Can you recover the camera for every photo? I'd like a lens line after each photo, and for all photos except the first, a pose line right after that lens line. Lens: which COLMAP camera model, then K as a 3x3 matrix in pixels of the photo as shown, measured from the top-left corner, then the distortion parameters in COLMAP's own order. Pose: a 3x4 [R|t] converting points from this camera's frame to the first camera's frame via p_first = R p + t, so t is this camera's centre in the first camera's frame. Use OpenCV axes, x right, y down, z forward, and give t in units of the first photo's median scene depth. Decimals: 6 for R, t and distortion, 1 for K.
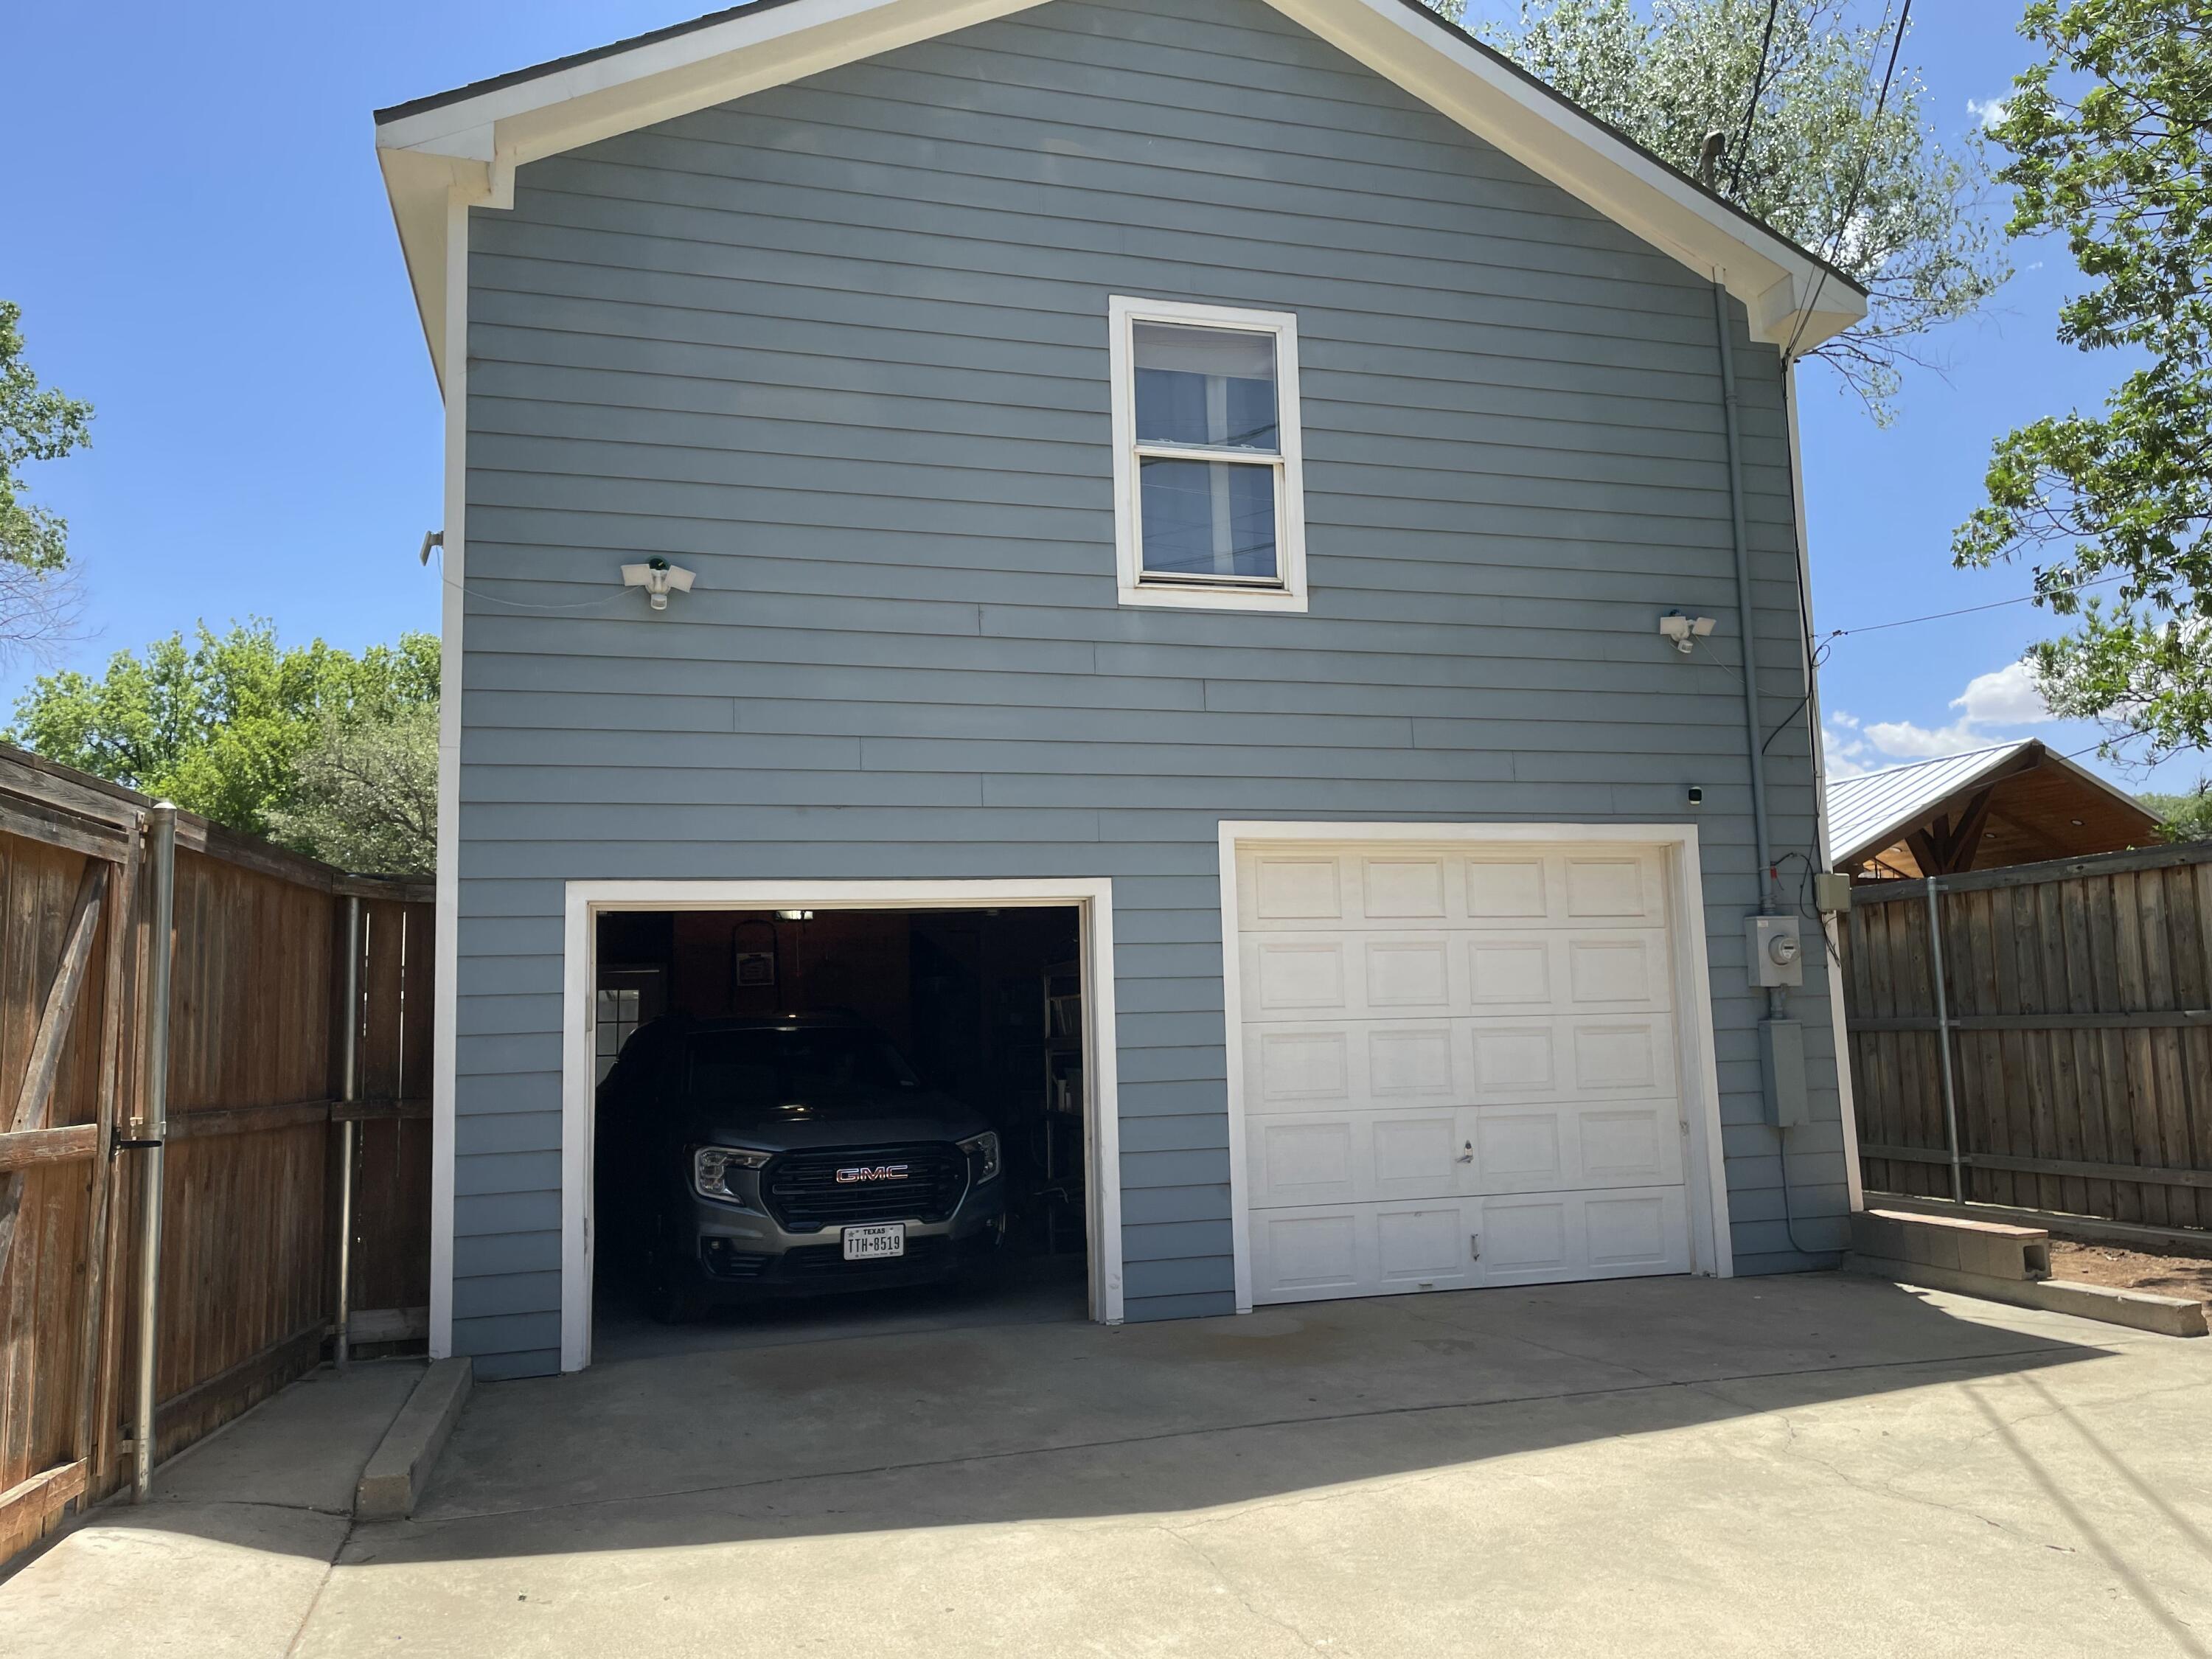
lens RADIAL K [[1642.2, 0, 1119.5], [0, 1642.2, 835.3], [0, 0, 1]] dist [0.100110, -0.132218]
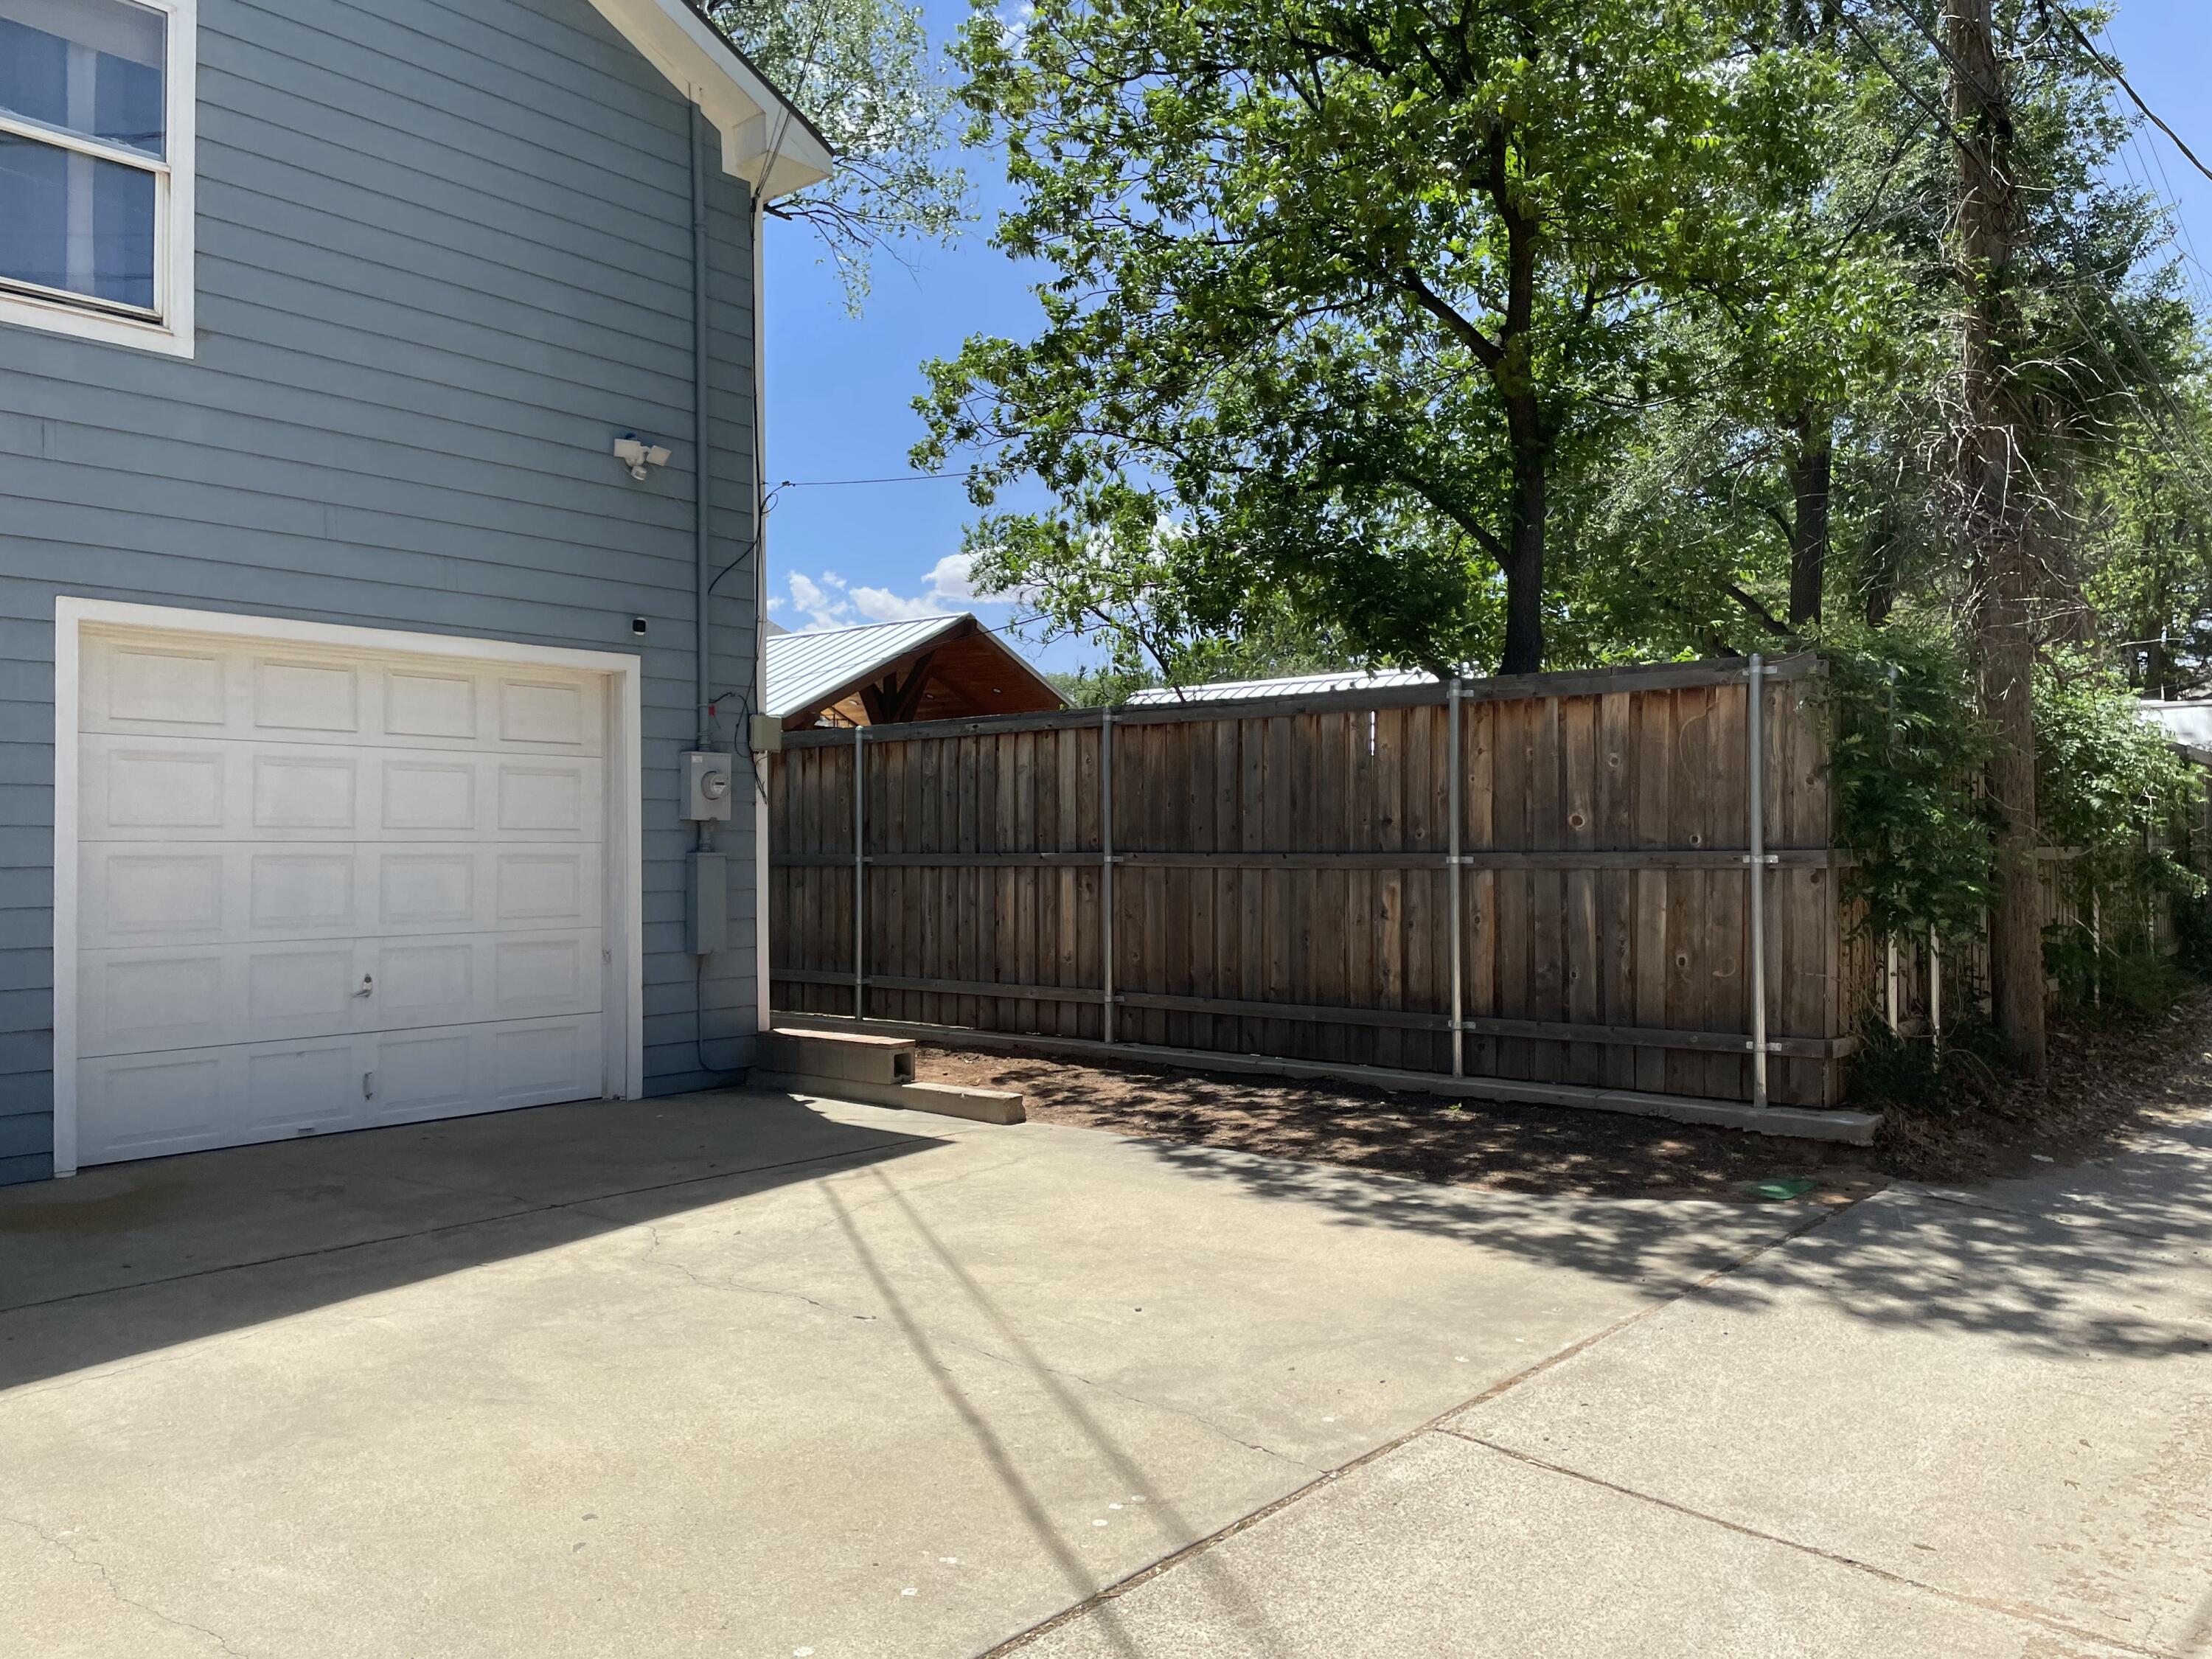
lens RADIAL K [[1642.2, 0, 1119.5], [0, 1642.2, 835.3], [0, 0, 1]] dist [0.100110, -0.132218]
pose [[0.834787, 0.032345, 0.549622, 0.046507], [-0.086233, 0.993634, 0.072500, 0.003664], [-0.543778, -0.107918, 0.832262, 0.004256]]
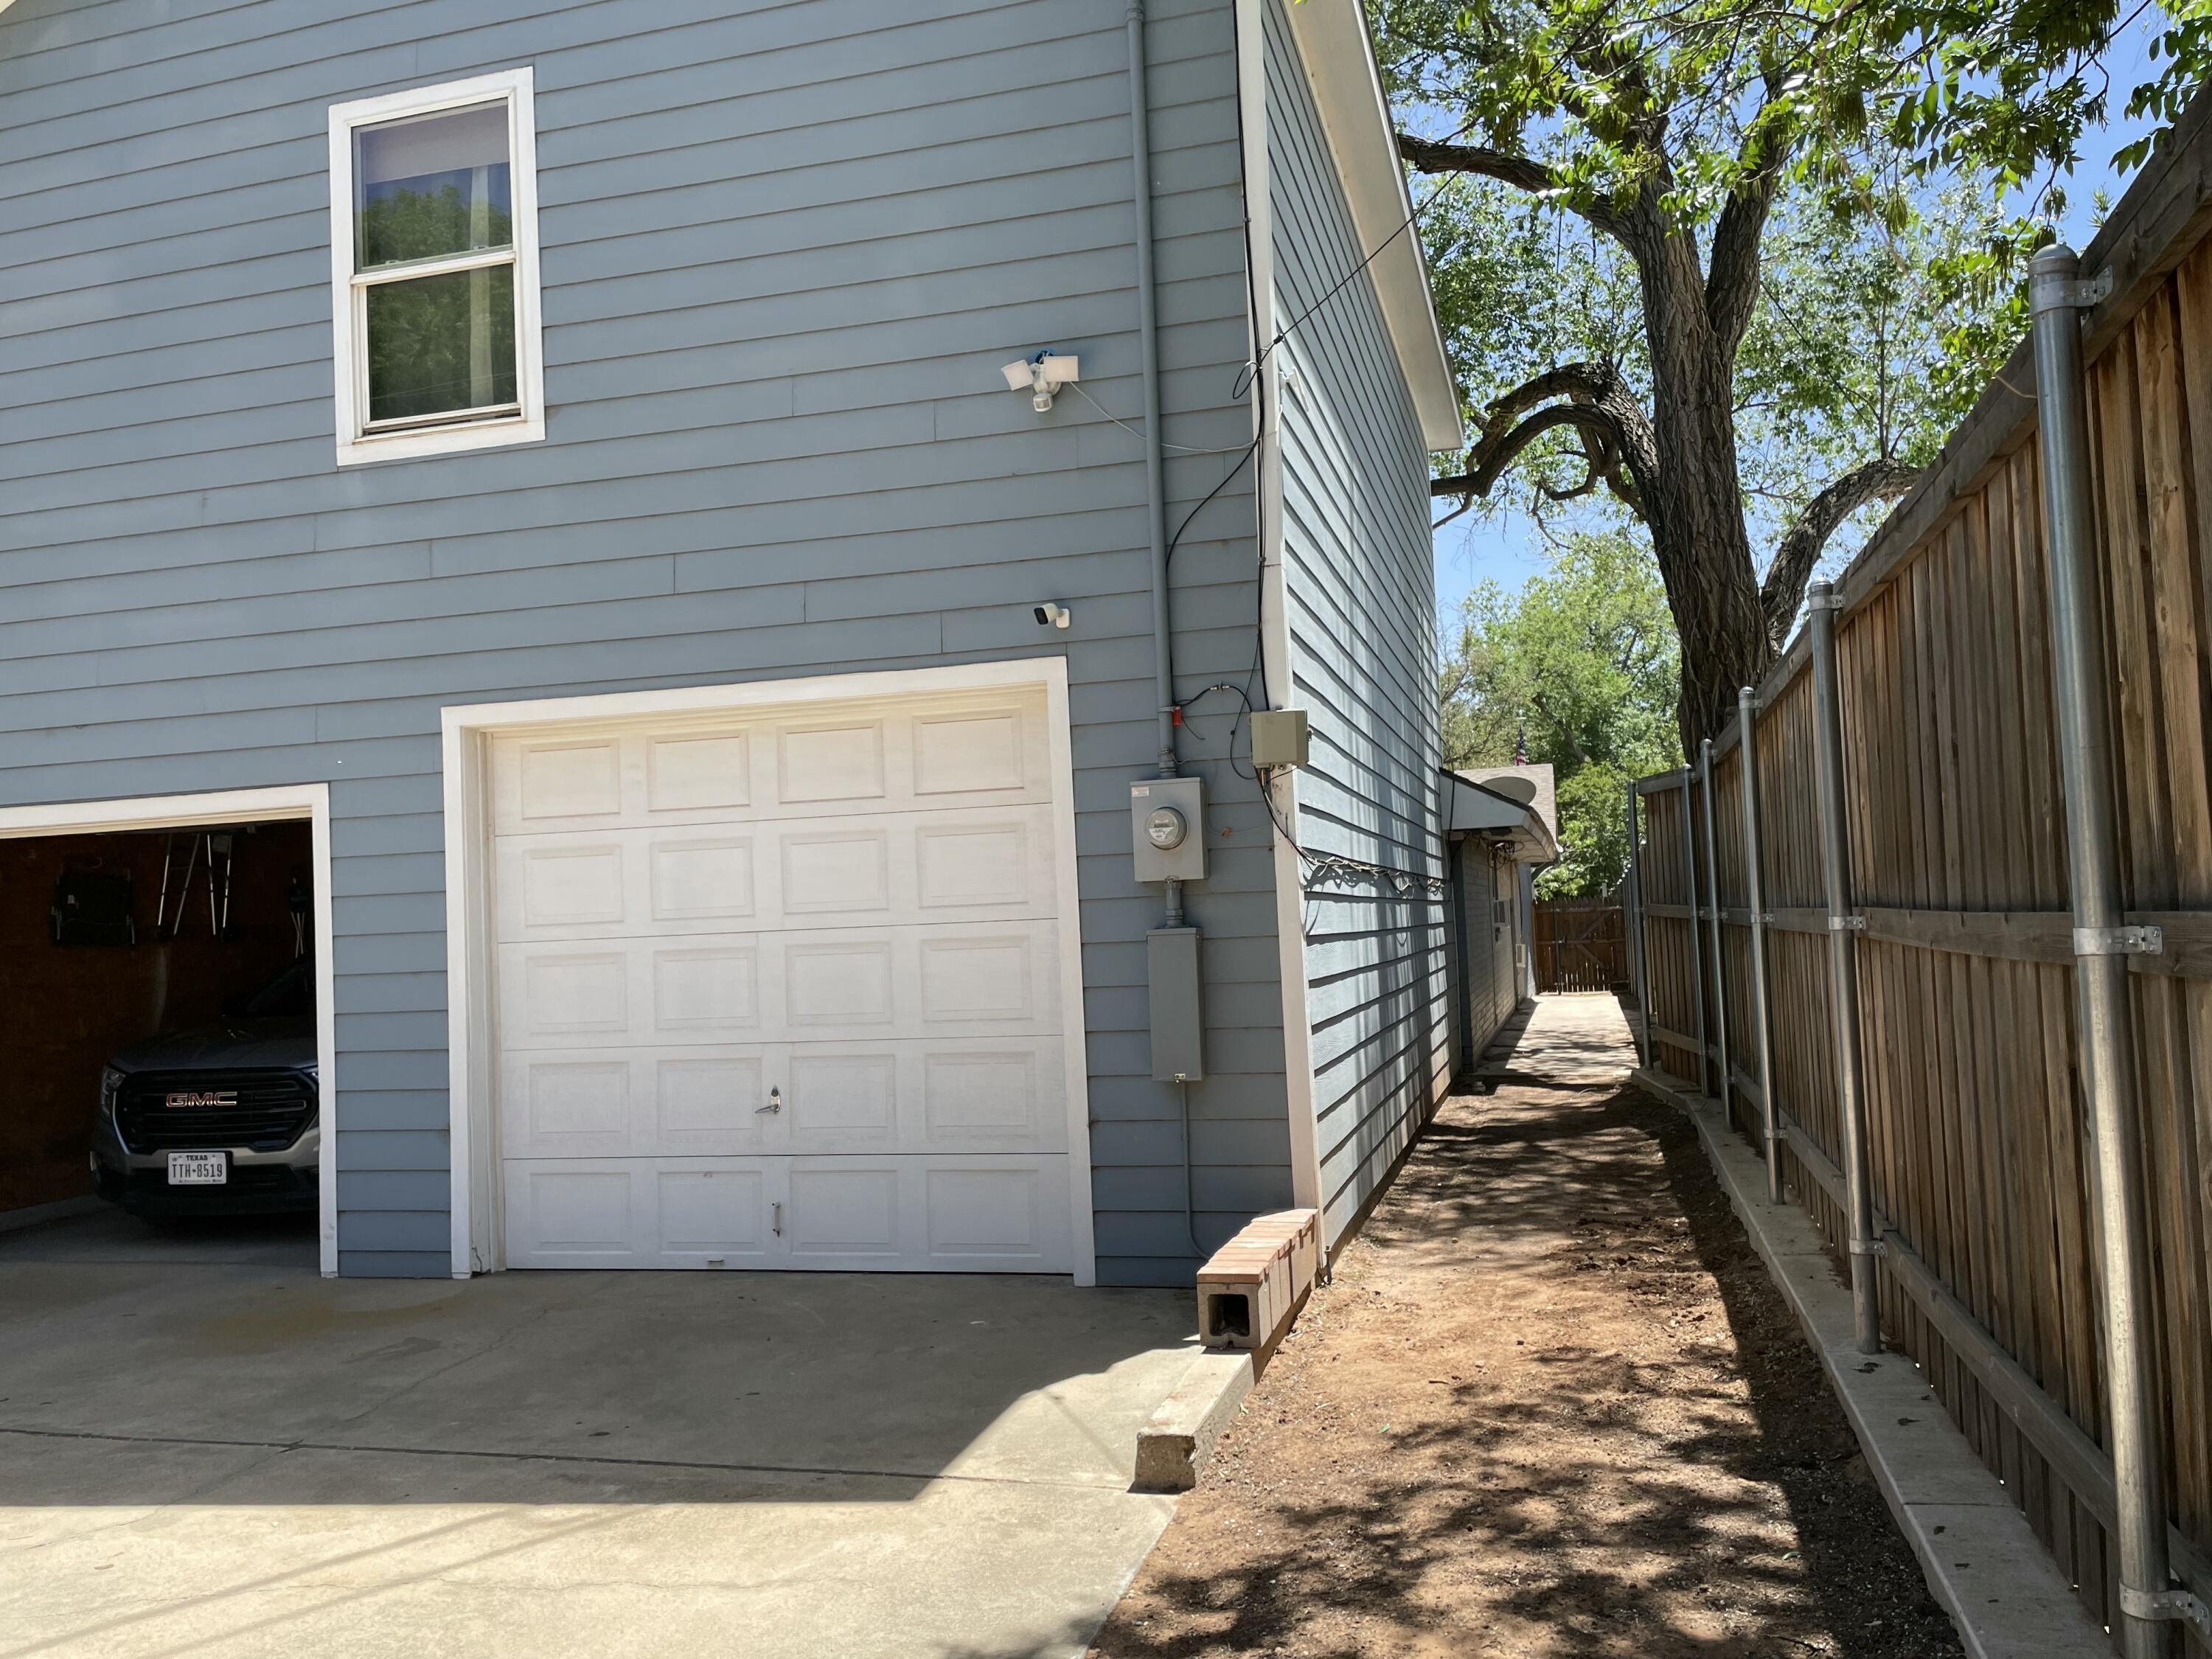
lens RADIAL K [[1642.2, 0, 1119.5], [0, 1642.2, 835.3], [0, 0, 1]] dist [0.100110, -0.132218]
pose [[0.850152, -0.033638, -0.525461, 0.768284], [0.077396, 0.995101, 0.061516, 0.029563], [0.520817, -0.092966, 0.848591, 0.427144]]
